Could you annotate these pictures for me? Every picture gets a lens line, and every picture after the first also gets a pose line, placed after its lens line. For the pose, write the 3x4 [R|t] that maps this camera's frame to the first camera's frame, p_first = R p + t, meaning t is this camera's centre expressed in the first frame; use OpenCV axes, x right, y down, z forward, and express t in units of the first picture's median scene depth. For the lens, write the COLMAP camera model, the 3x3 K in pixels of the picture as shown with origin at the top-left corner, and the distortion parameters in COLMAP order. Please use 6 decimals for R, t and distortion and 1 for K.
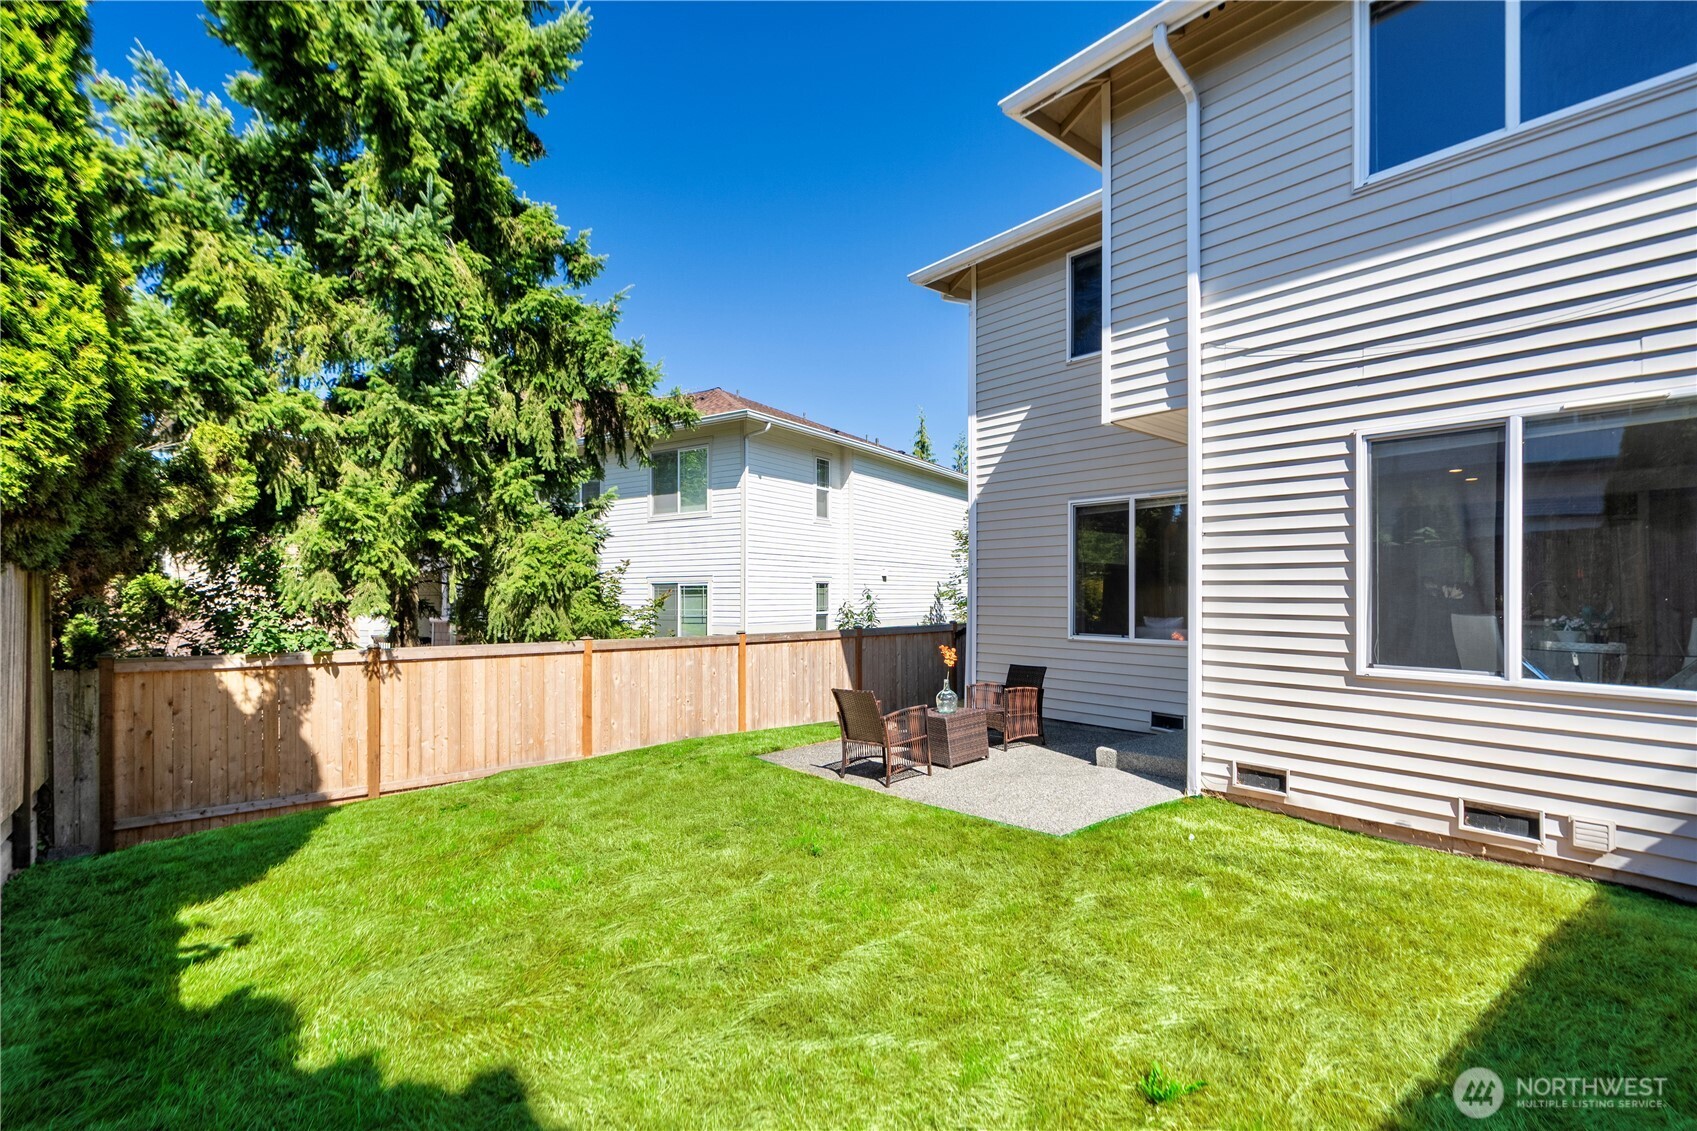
lens RADIAL K [[779.0, 0, 837.9], [0, 779.0, 597.6], [0, 0, 1]] dist [0.021547, 0.000468]
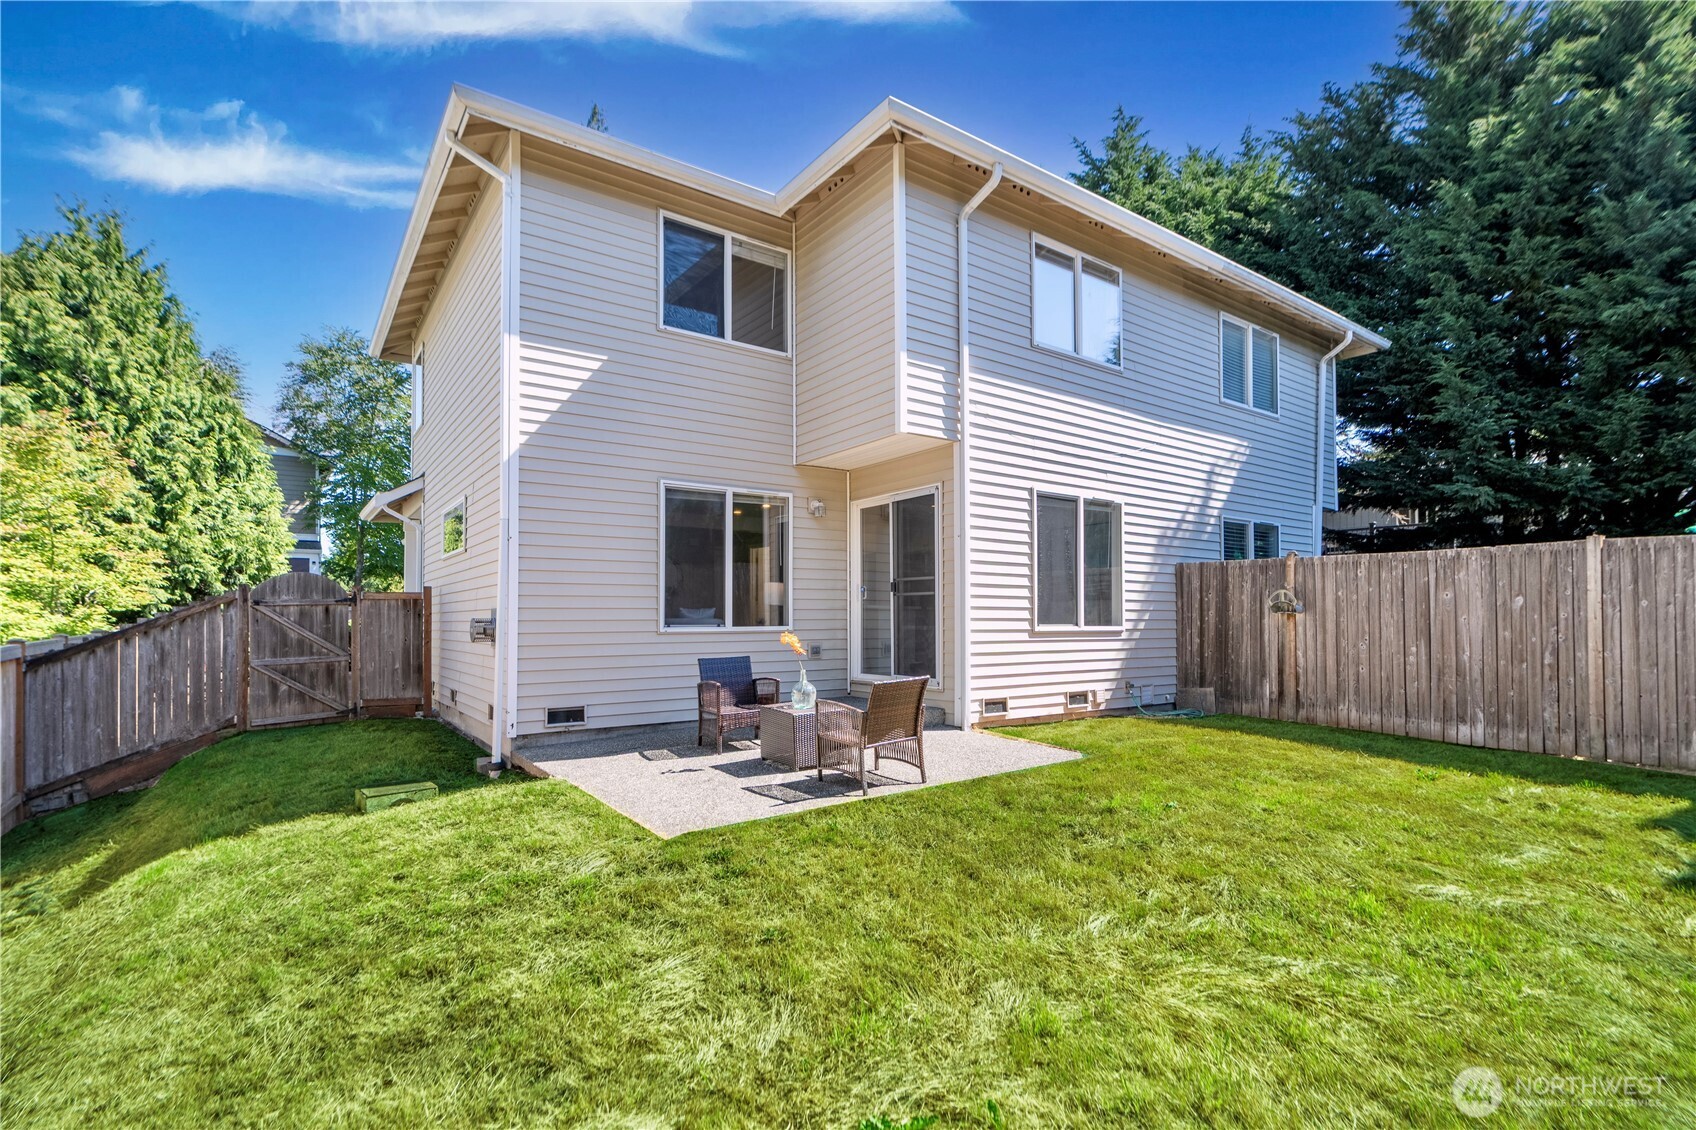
lens RADIAL K [[778.6, 0, 820.7], [0, 778.6, 606.8], [0, 0, 1]] dist [0.021547, 0.000468]
pose [[0.106397, 0.010281, 0.994271, -1.027842], [0.003566, 0.999936, -0.010721, 0.060581], [-0.994317, 0.004687, 0.106354, 1.249229]]
